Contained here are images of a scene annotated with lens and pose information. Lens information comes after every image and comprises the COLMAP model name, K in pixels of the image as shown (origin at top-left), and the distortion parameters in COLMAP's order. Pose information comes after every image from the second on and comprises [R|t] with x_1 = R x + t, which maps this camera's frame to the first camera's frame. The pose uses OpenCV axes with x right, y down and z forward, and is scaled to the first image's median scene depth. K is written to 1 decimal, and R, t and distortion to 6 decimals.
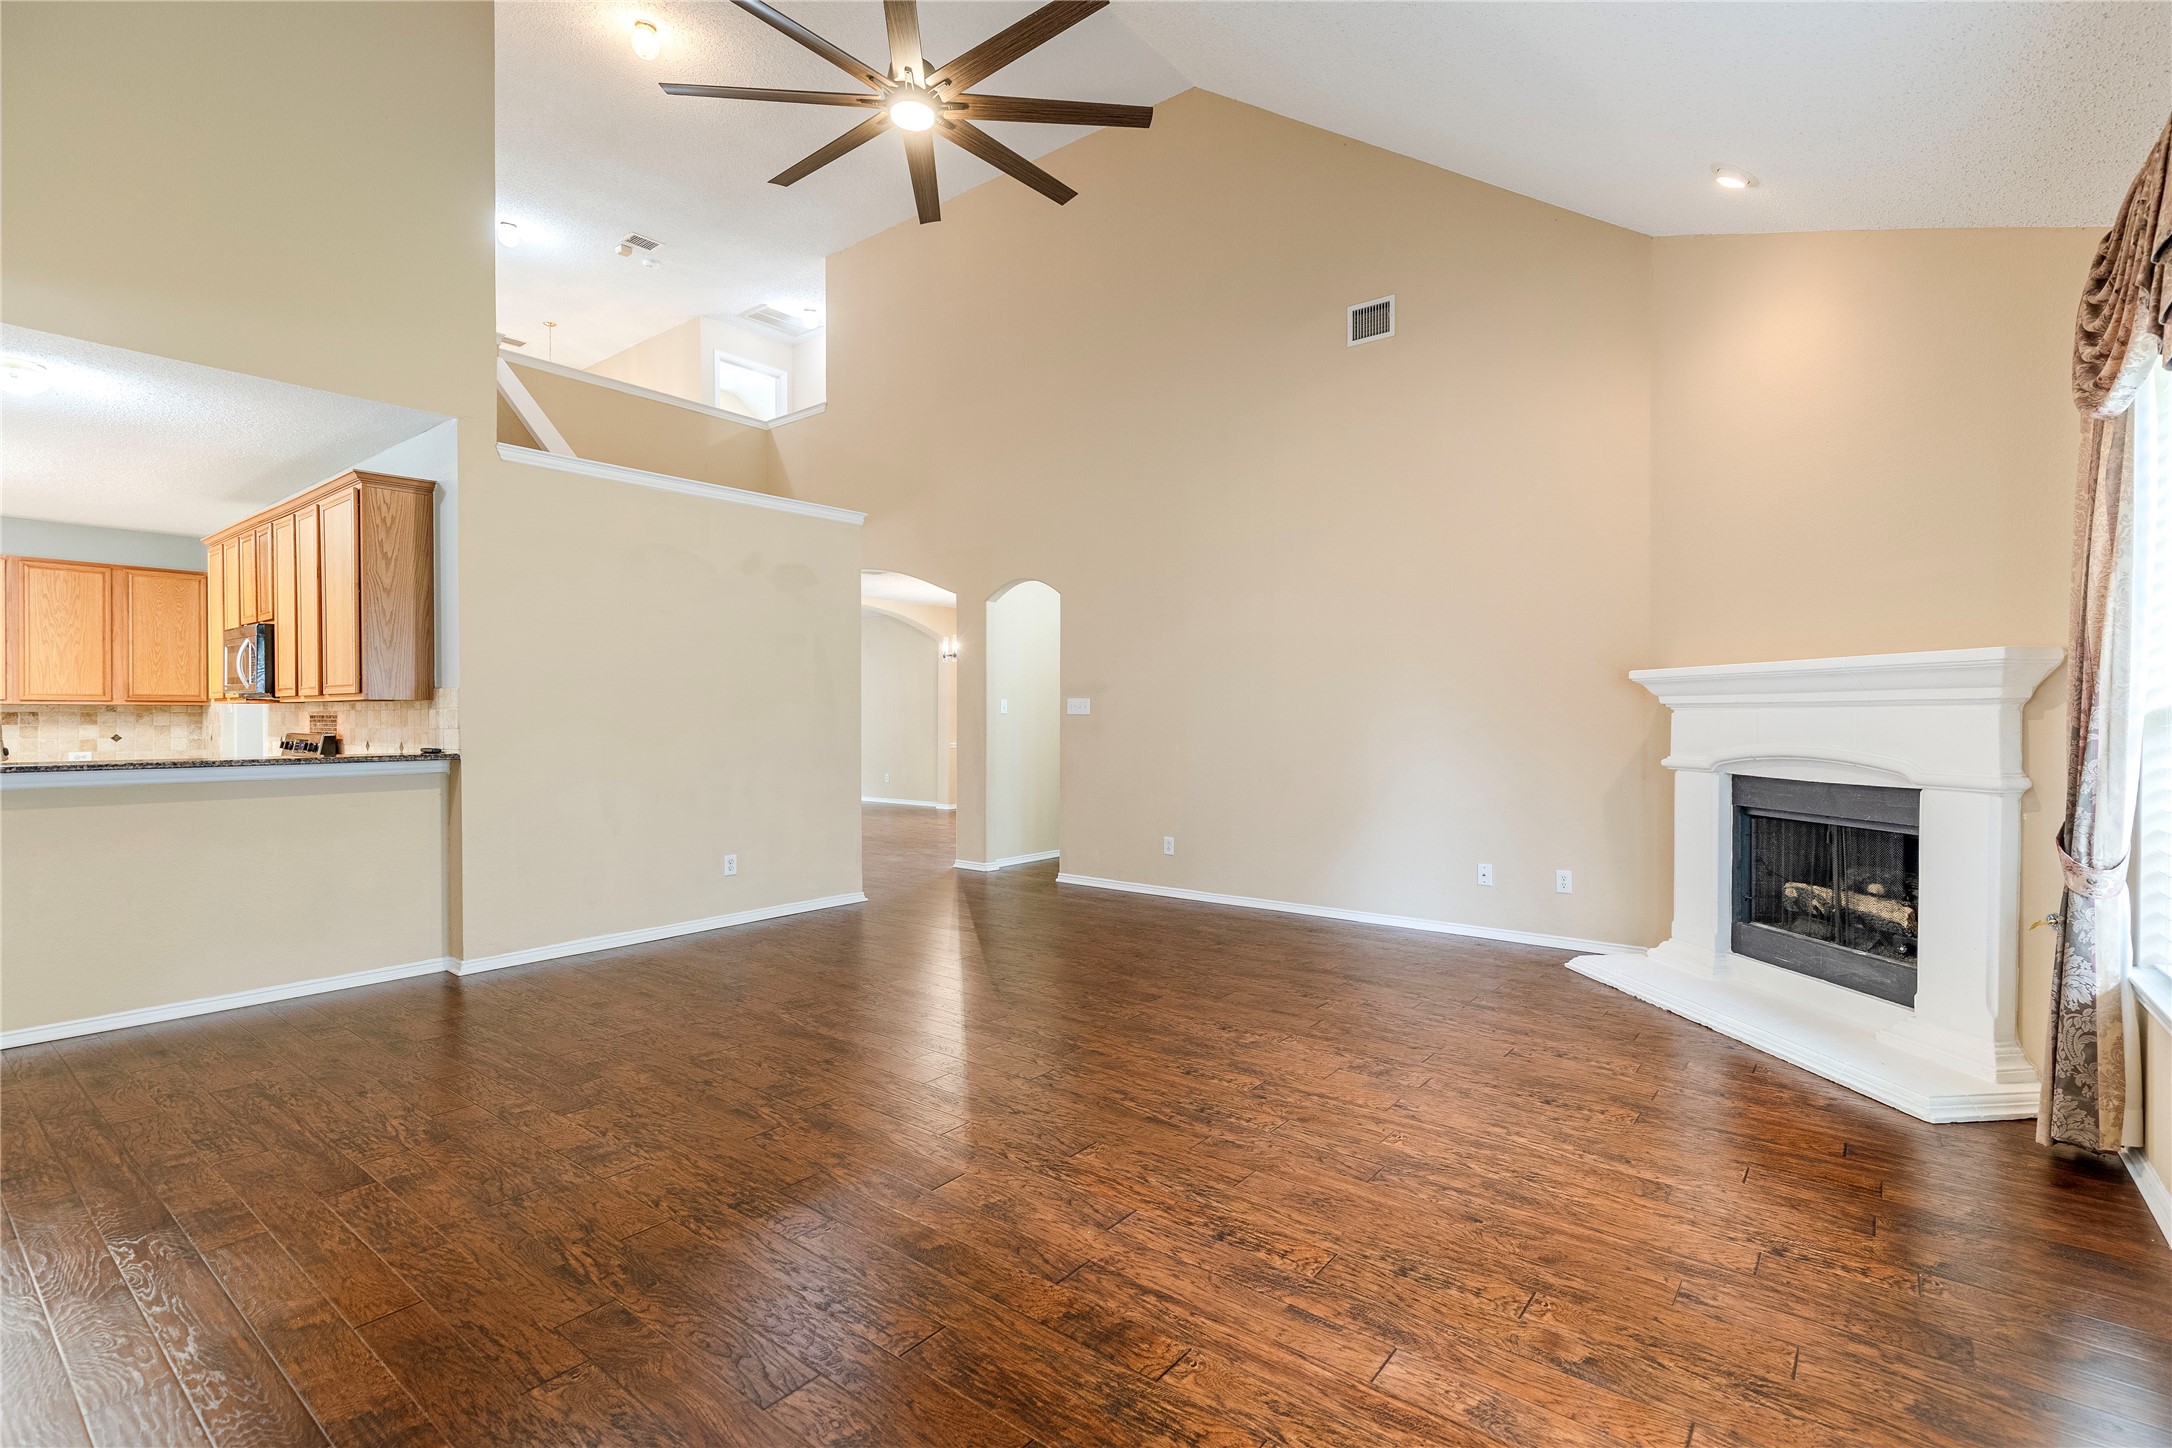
lens RADIAL K [[995.0, 0, 1070.7], [0, 995.0, 727.9], [0, 0, 1]] dist [0.011327, -0.003829]
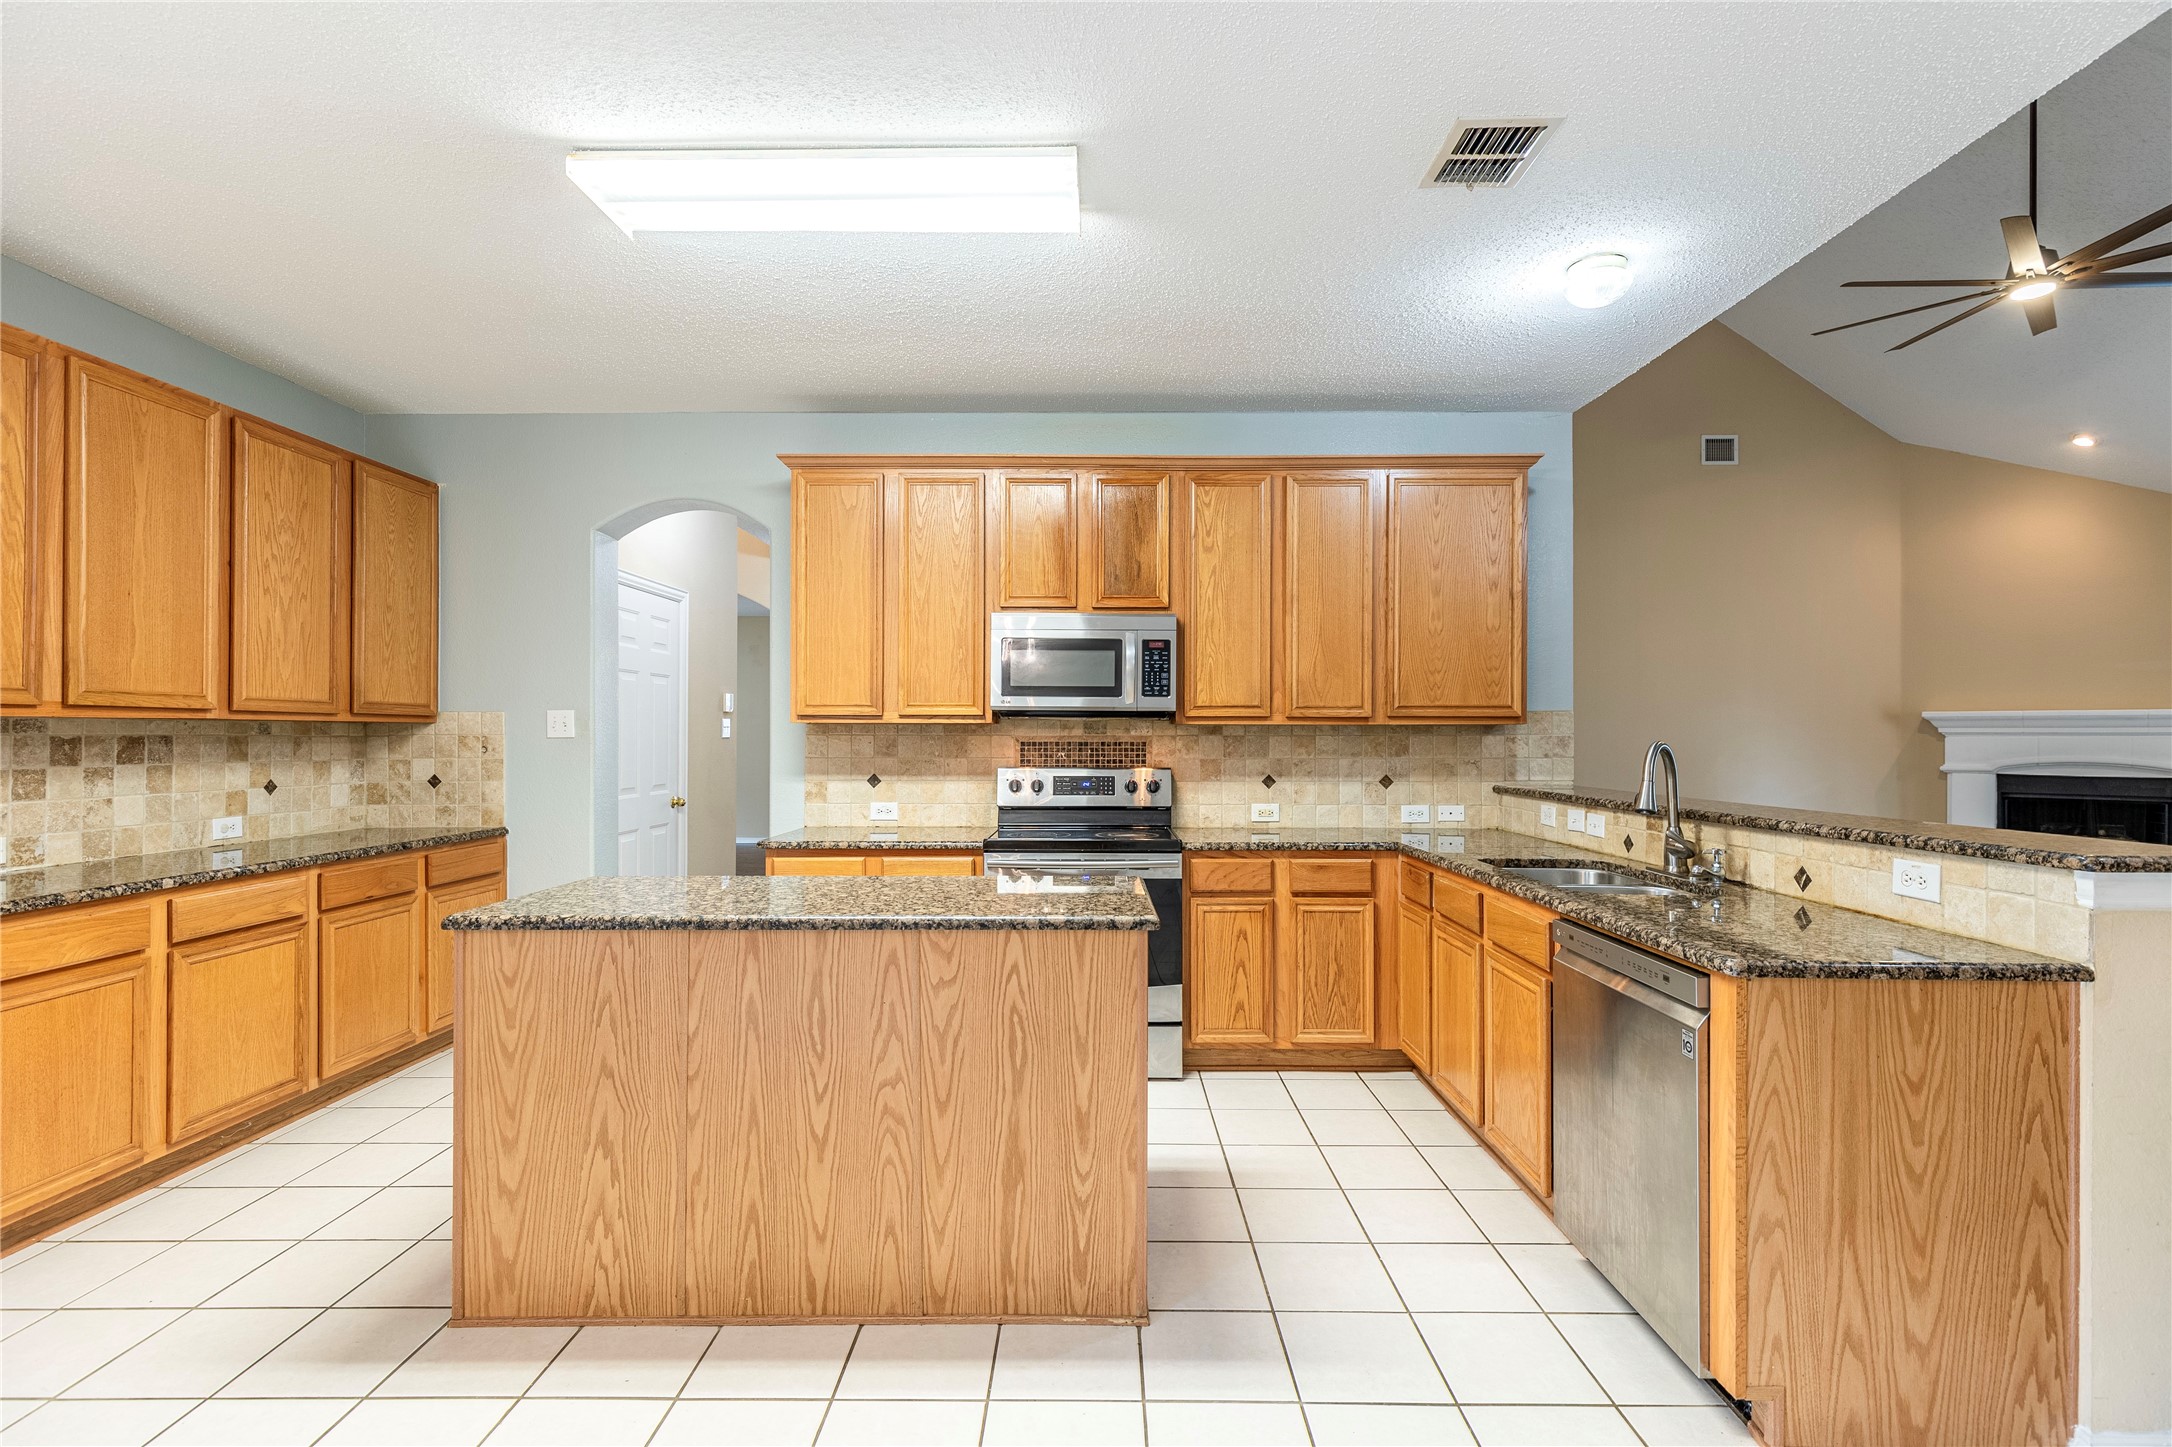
lens RADIAL K [[995.0, 0, 1051.4], [0, 995.0, 735.0], [0, 0, 1]] dist [0.011327, -0.003829]
pose [[0.796810, 0.000768, 0.604230, -2.139534], [0.006062, 0.999939, -0.009266, -0.020183], [-0.604200, 0.011046, 0.796756, 0.806956]]
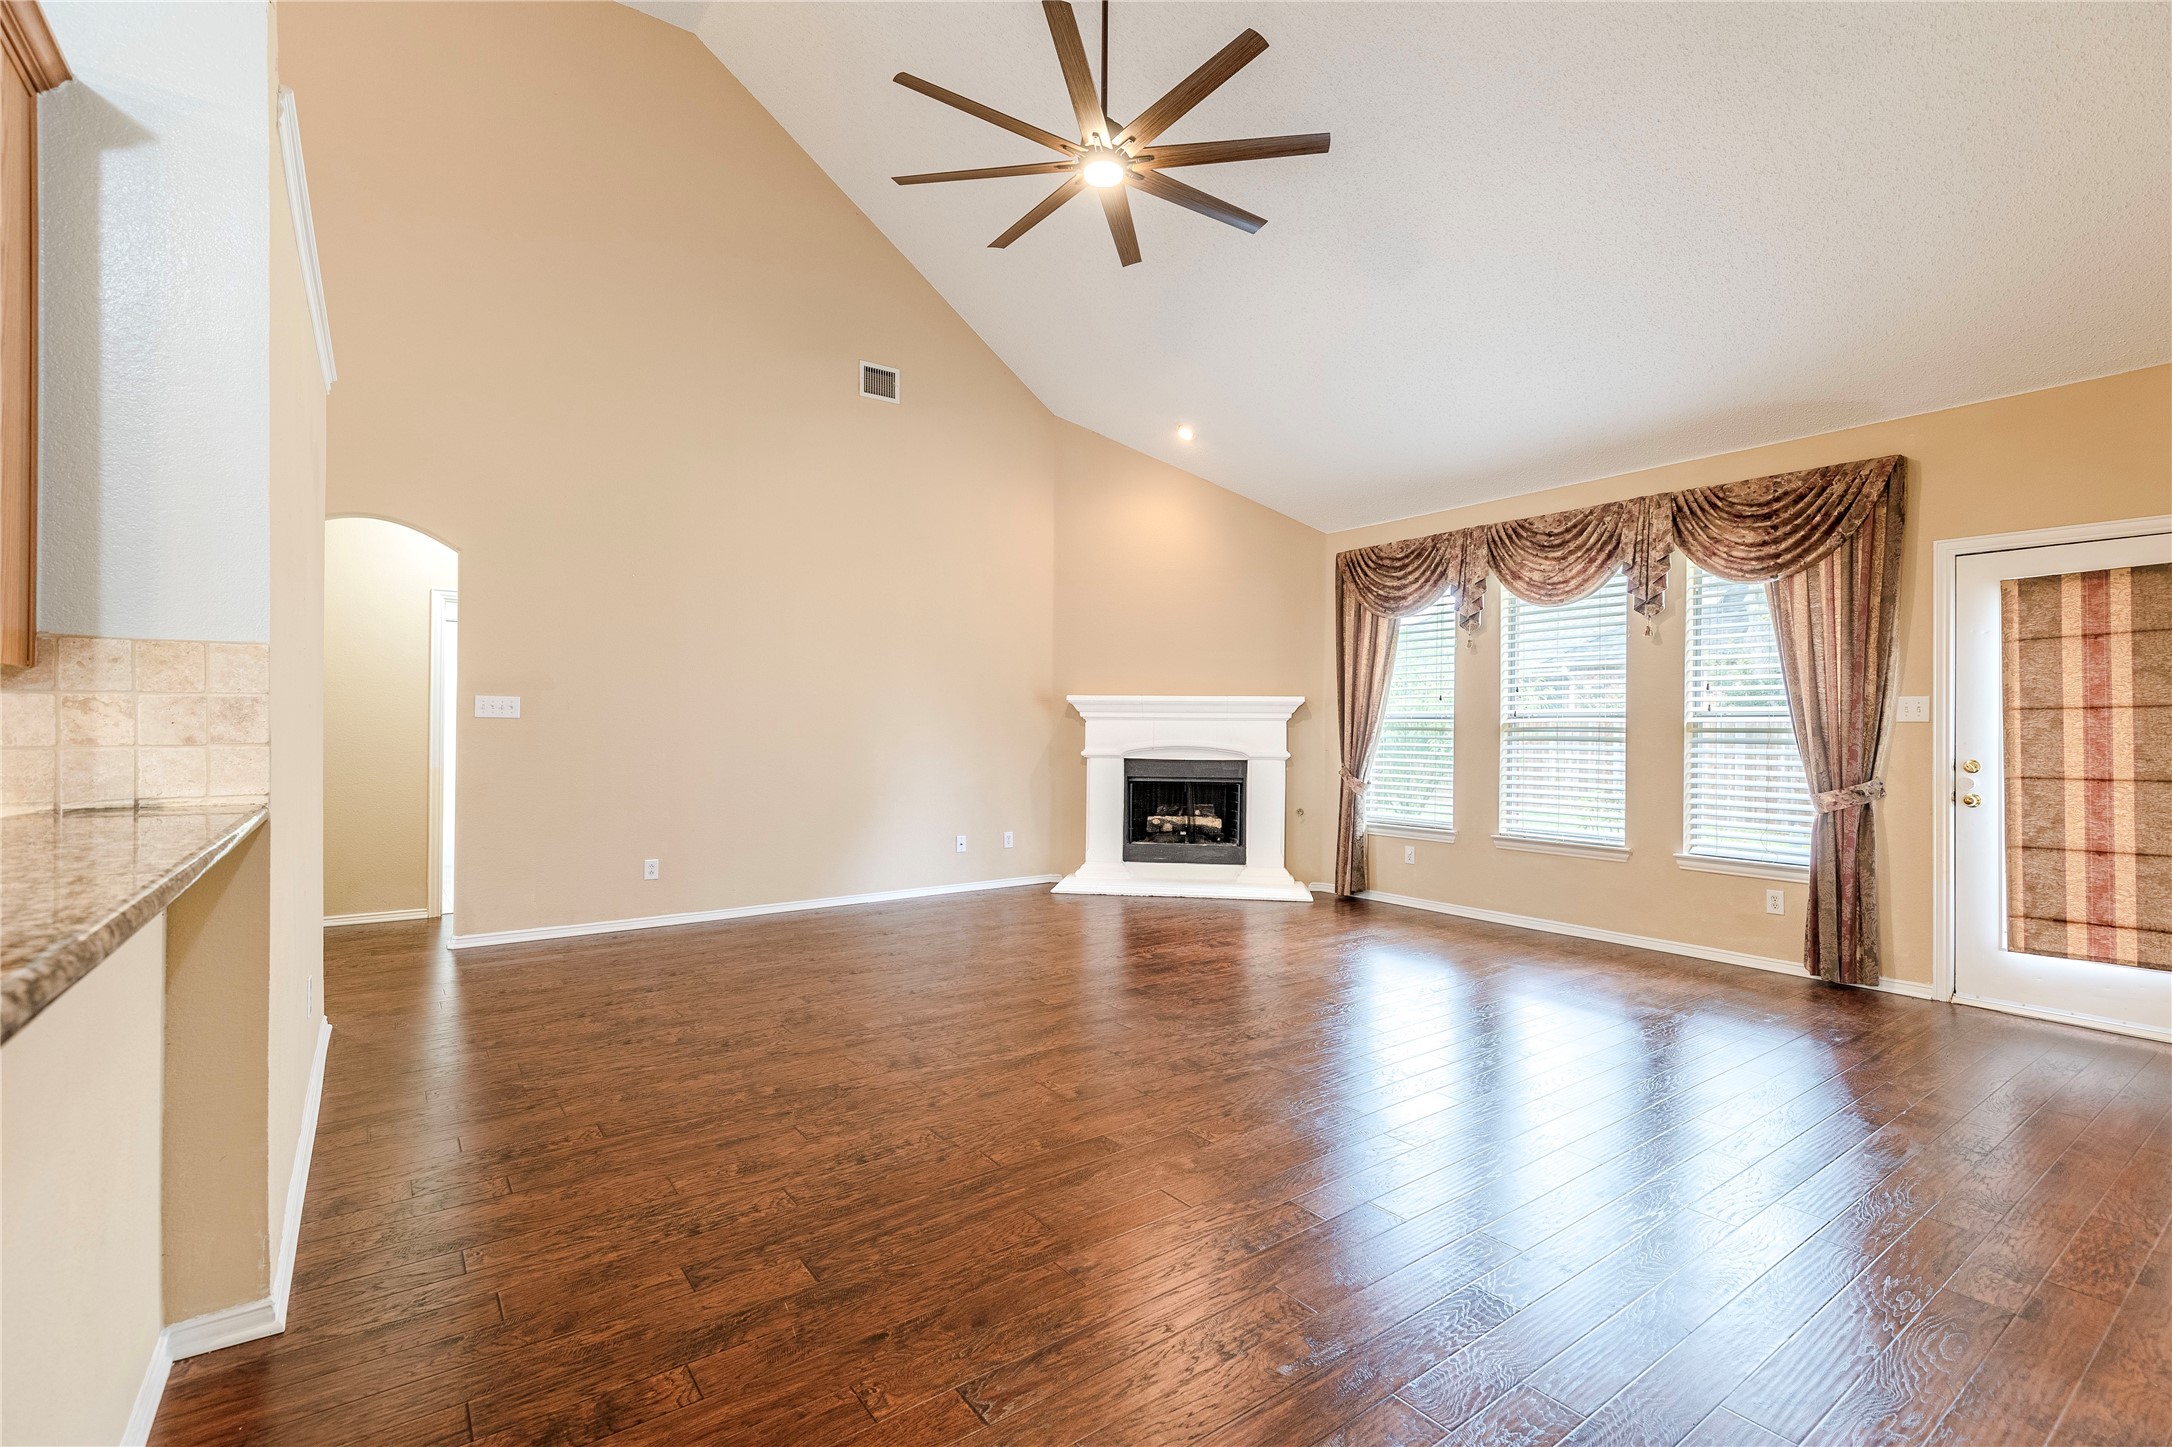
lens RADIAL K [[995.0, 0, 1100.0], [0, 995.0, 743.4], [0, 0, 1]] dist [0.011327, -0.003829]
pose [[0.245360, -0.014844, 0.969318, -1.349880], [0.003178, 0.999890, 0.014507, -0.008286], [-0.969427, -0.000479, 0.245380, 0.808725]]
